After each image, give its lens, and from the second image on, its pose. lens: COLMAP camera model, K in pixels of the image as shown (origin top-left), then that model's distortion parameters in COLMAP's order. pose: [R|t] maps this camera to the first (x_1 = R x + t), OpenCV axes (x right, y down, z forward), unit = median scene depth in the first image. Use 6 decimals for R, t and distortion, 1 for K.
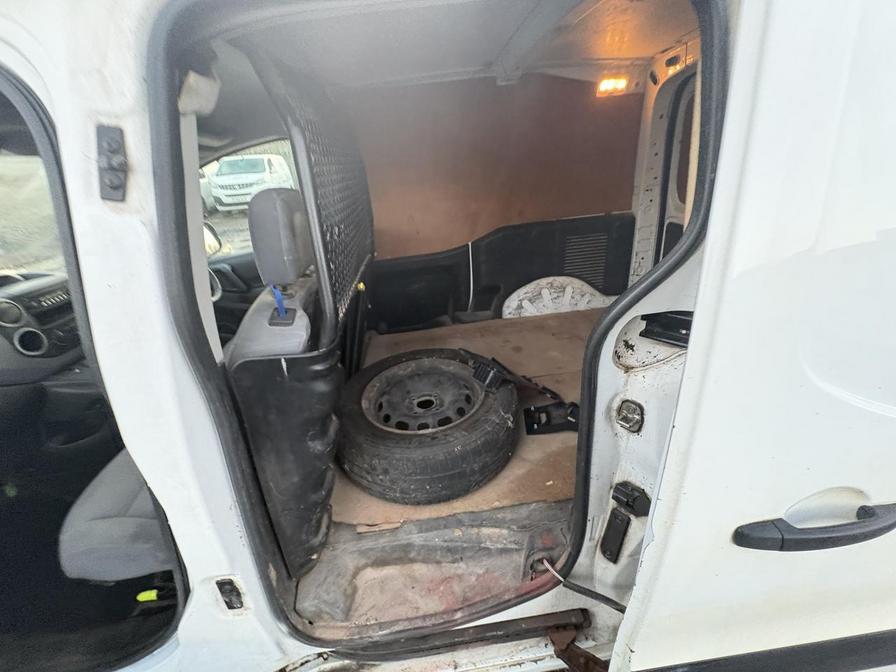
lens RADIAL K [[356.3, 0, 443.3], [0, 356.3, 343.4], [0, 0, 1]] dist [0.000292, -0.000248]
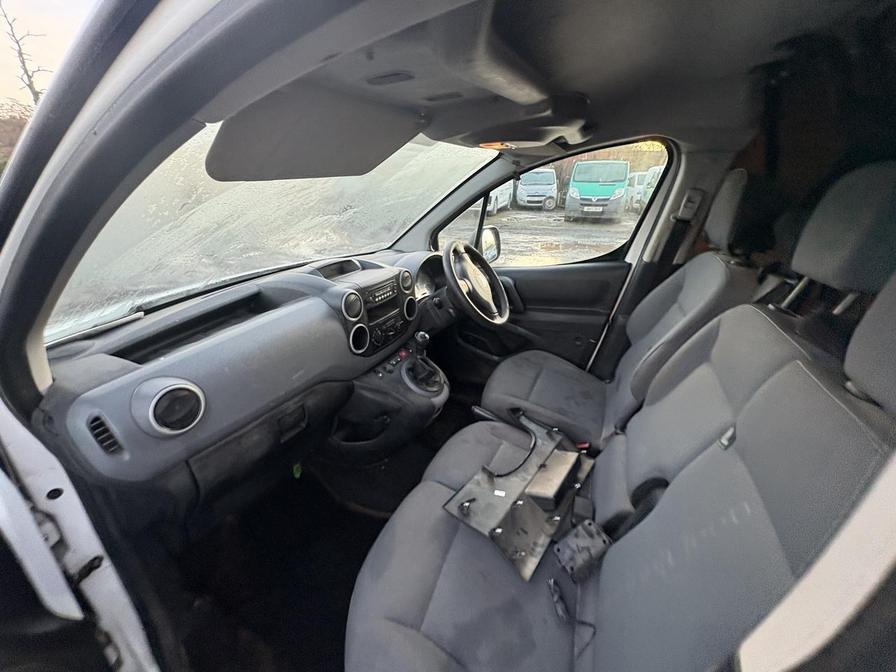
lens RADIAL K [[356.3, 0, 448.7], [0, 356.3, 336.5], [0, 0, 1]] dist [0.000292, -0.000248]
pose [[0.868112, 0.269608, -0.416765, -0.538603], [-0.288142, 0.957396, 0.019153, -0.089985], [0.404173, 0.103461, 0.908812, 0.235659]]
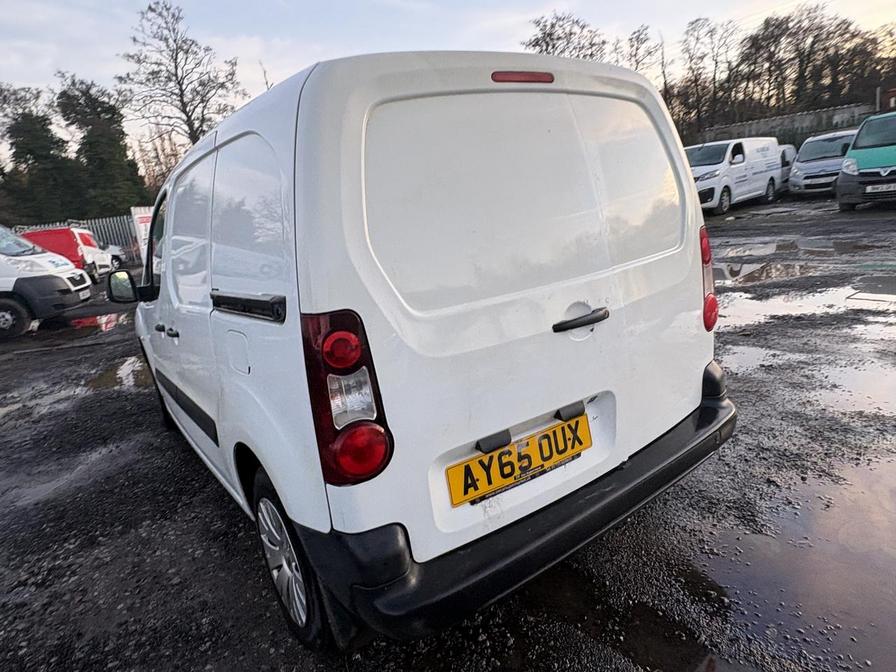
lens RADIAL K [[545.1, 0, 448.2], [0, 545.1, 336.3], [0, 0, 1]] dist [-0.002303, 0.005243]
pose [[0.517634, 0.219634, -0.826932, 2.041201], [-0.319482, 0.946201, 0.051326, -0.206459], [0.793717, 0.237622, 0.559955, 0.144437]]
